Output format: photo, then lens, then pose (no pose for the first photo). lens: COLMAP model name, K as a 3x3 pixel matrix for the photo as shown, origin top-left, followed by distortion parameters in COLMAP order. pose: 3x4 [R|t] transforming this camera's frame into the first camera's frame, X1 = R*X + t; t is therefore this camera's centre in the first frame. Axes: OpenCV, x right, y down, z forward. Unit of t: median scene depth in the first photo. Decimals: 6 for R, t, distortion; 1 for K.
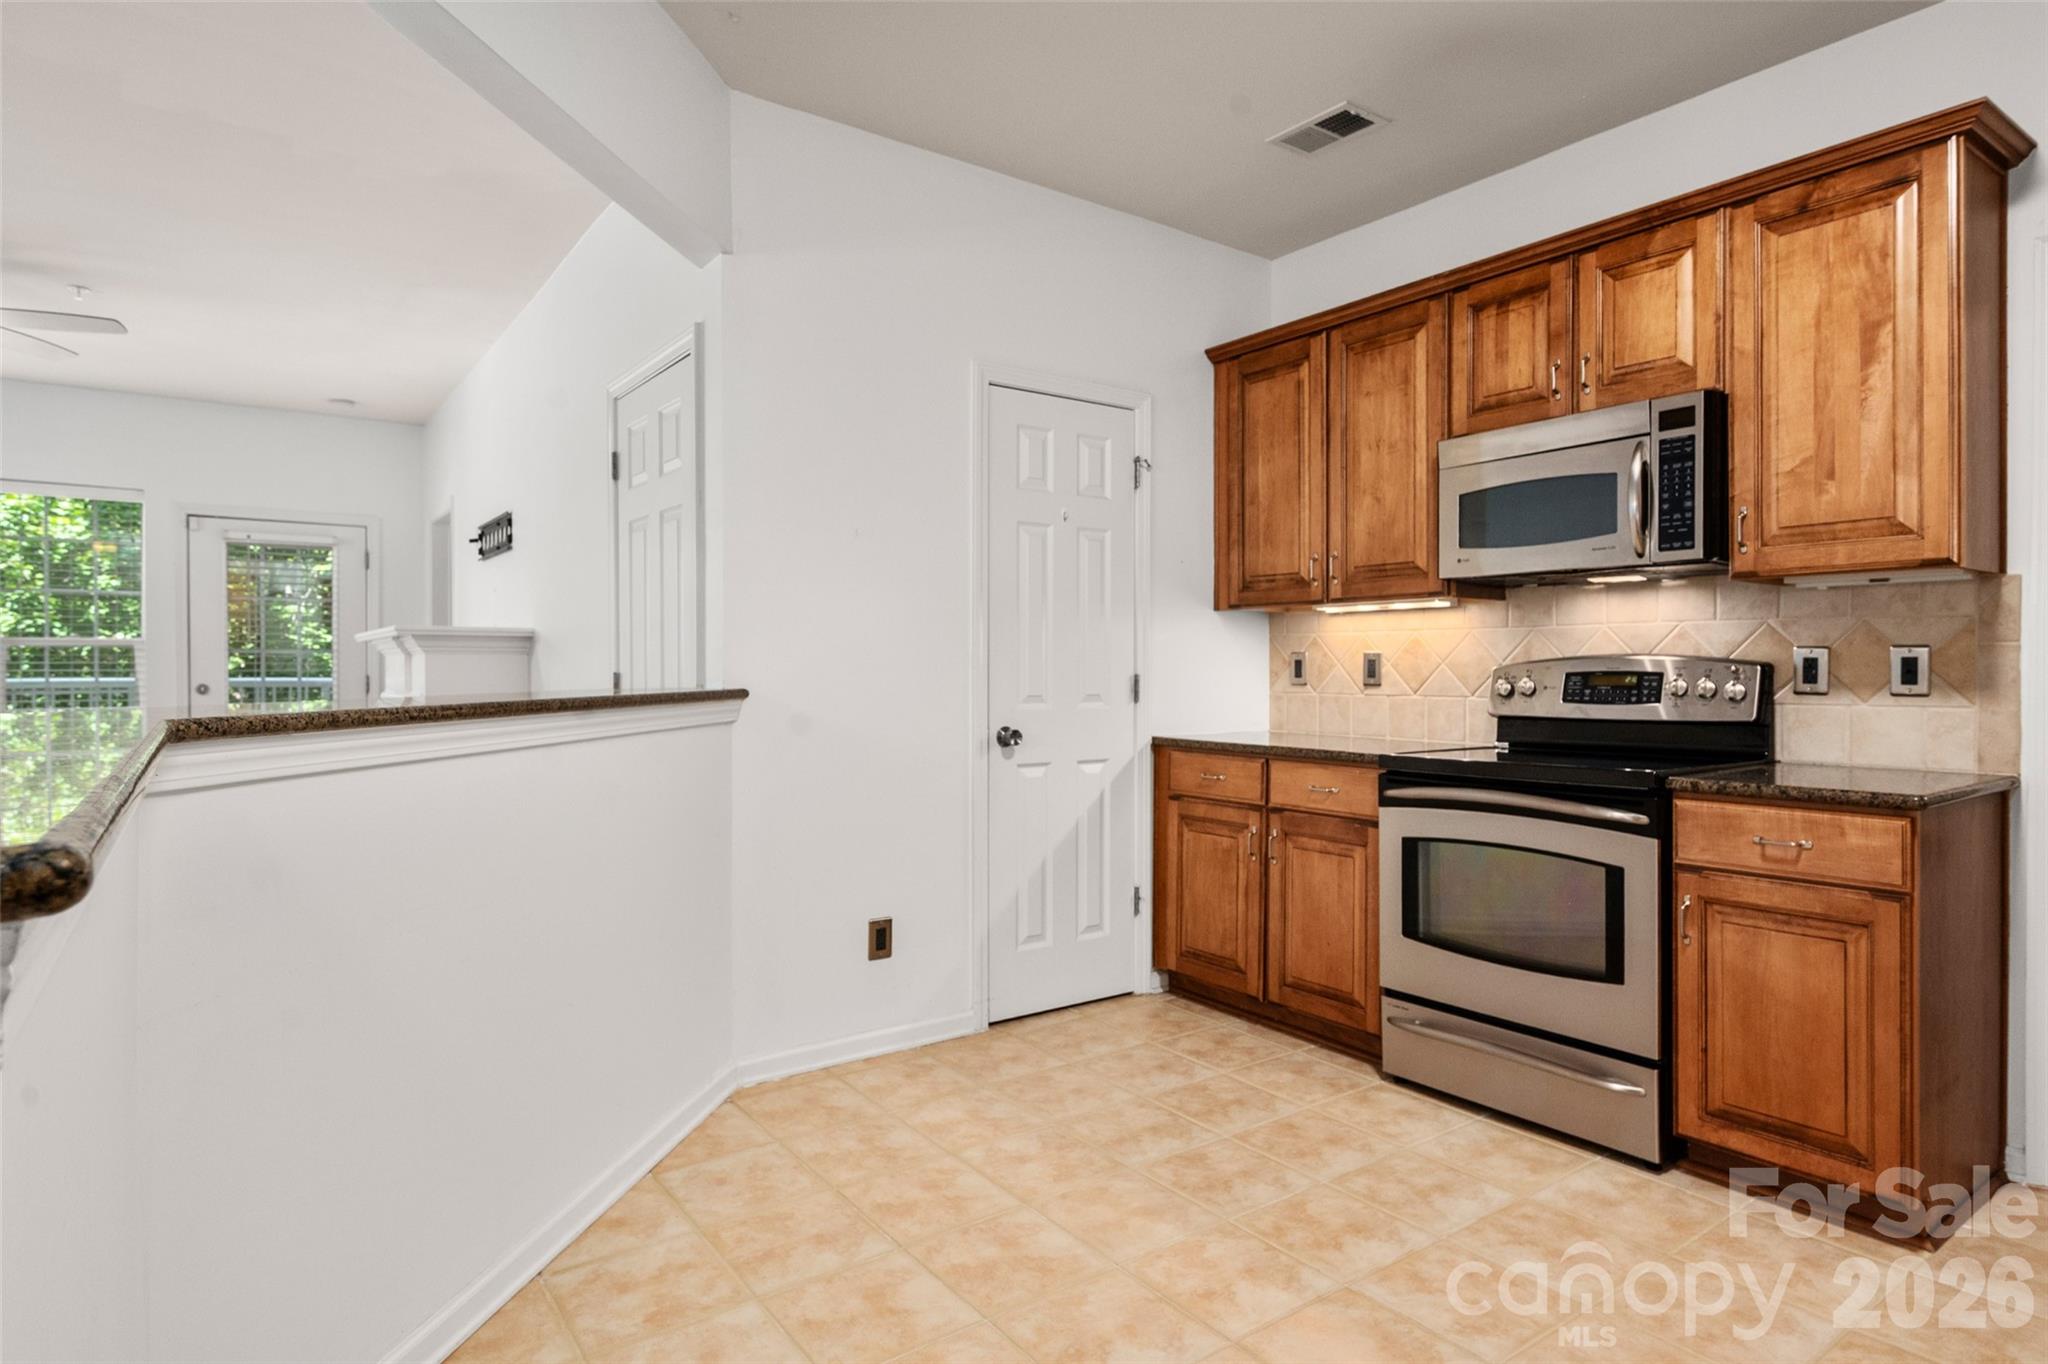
lens RADIAL K [[1132.3, 0, 1022.4], [0, 1132.3, 676.3], [0, 0, 1]] dist [-0.002668, -0.000963]
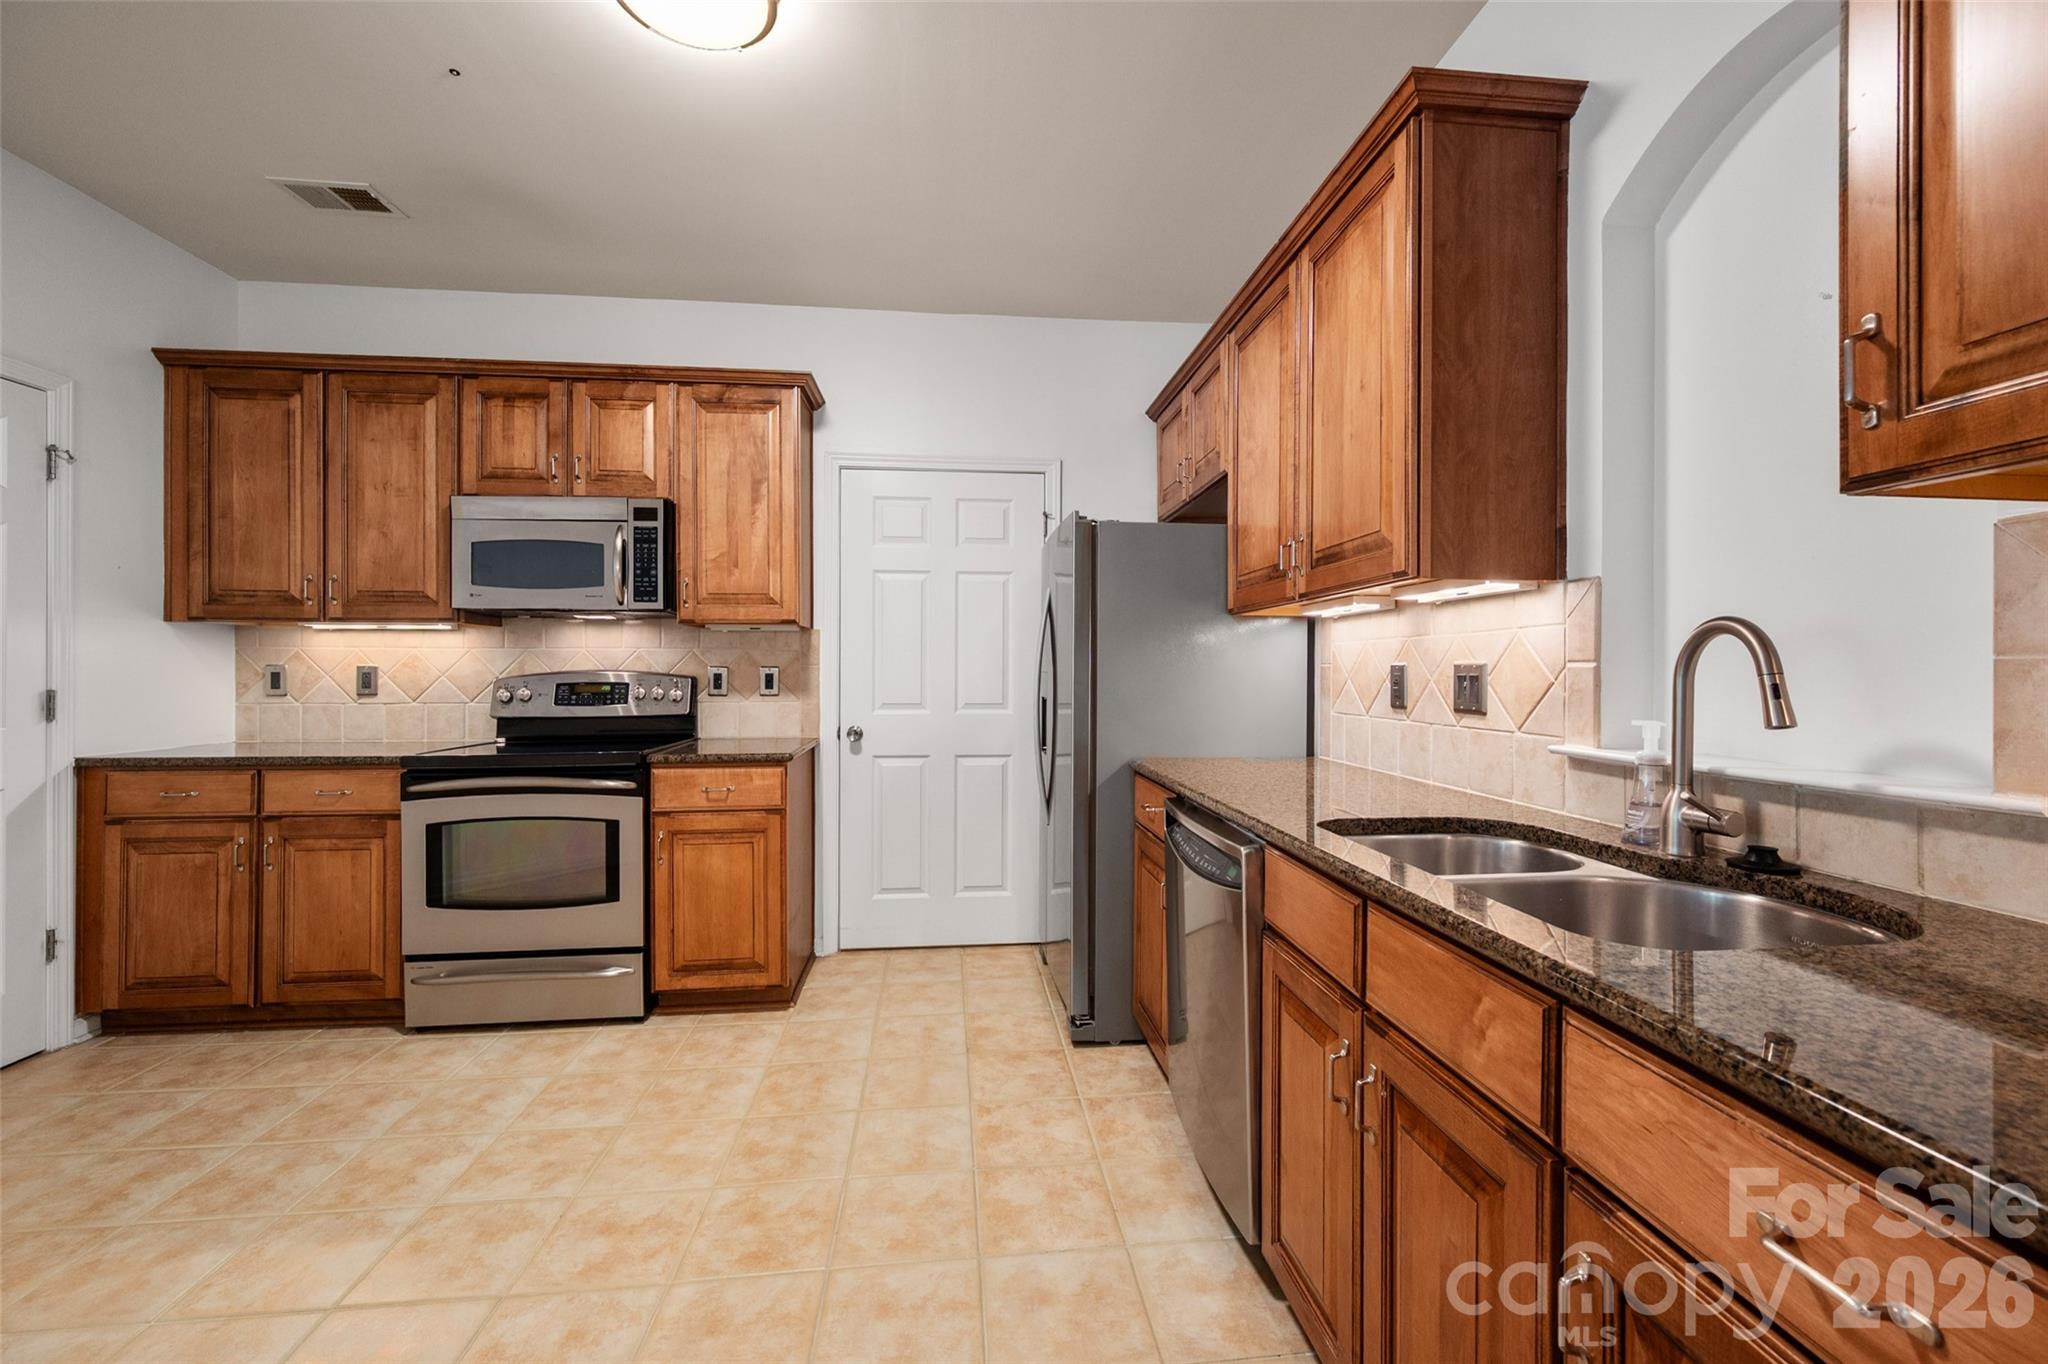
lens RADIAL K [[826.3, 0, 1051.7], [0, 826.3, 670.7], [0, 0, 1]] dist [-0.006546, -0.000260]
pose [[0.480728, 0.000070, 0.876870, -0.106840], [0.005942, 0.999977, -0.003337, -0.012455], [-0.876850, 0.006814, 0.480716, 0.005663]]
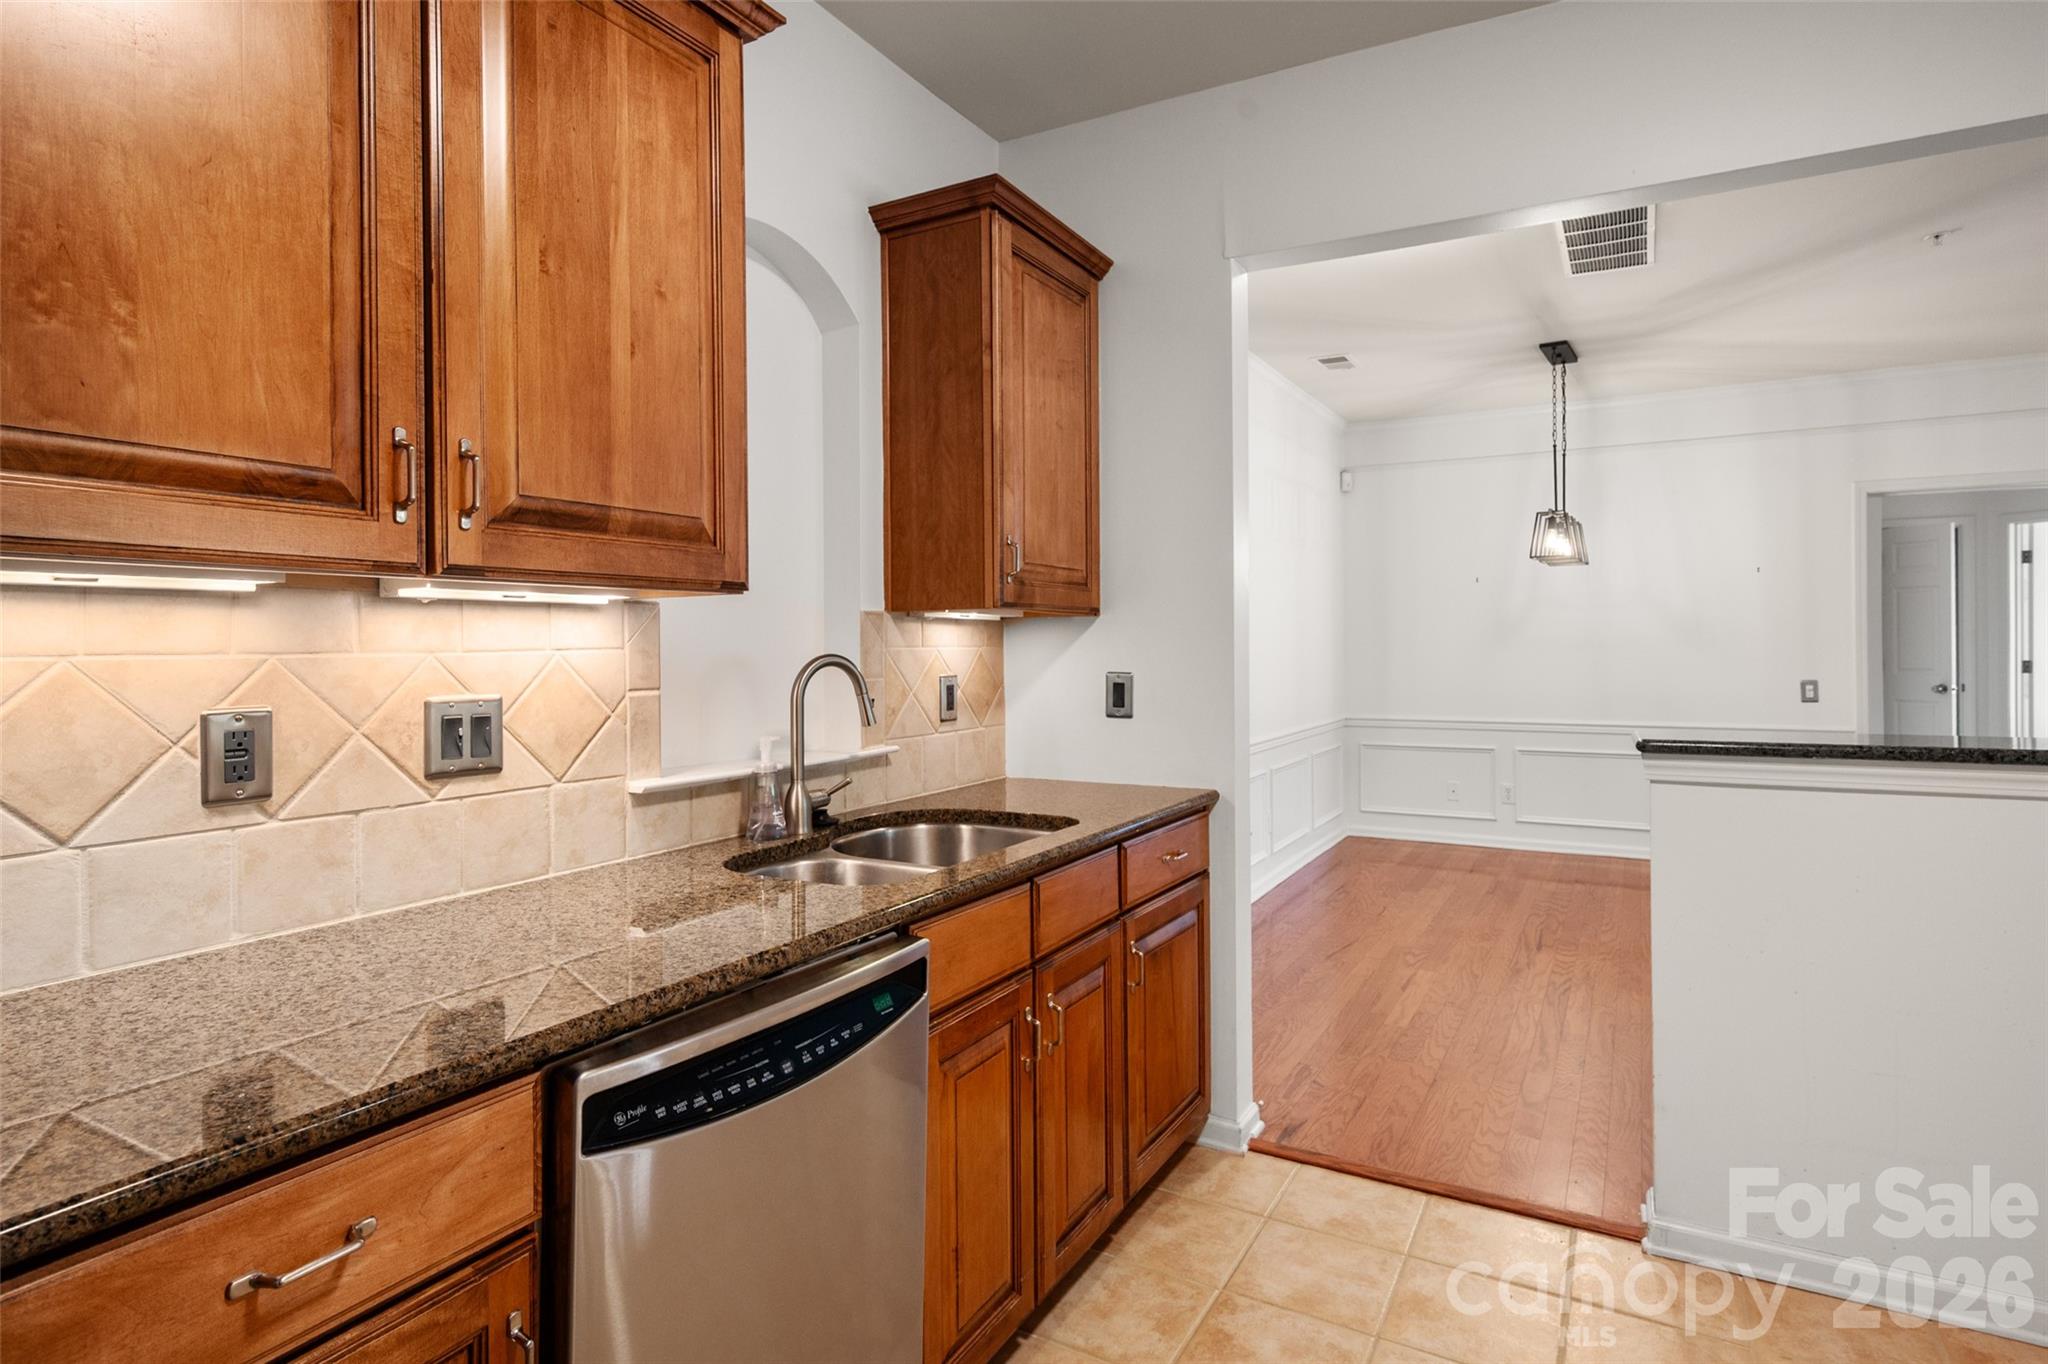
lens RADIAL K [[1067.6, 0, 1038.6], [0, 1067.6, 647.6], [0, 0, 1]] dist [0.000534, -0.000392]
pose [[-0.906150, 0.006655, -0.422904, 0.563078], [0.003302, 0.999957, 0.008660, -0.048054], [0.422944, 0.006451, -0.906133, 0.635923]]
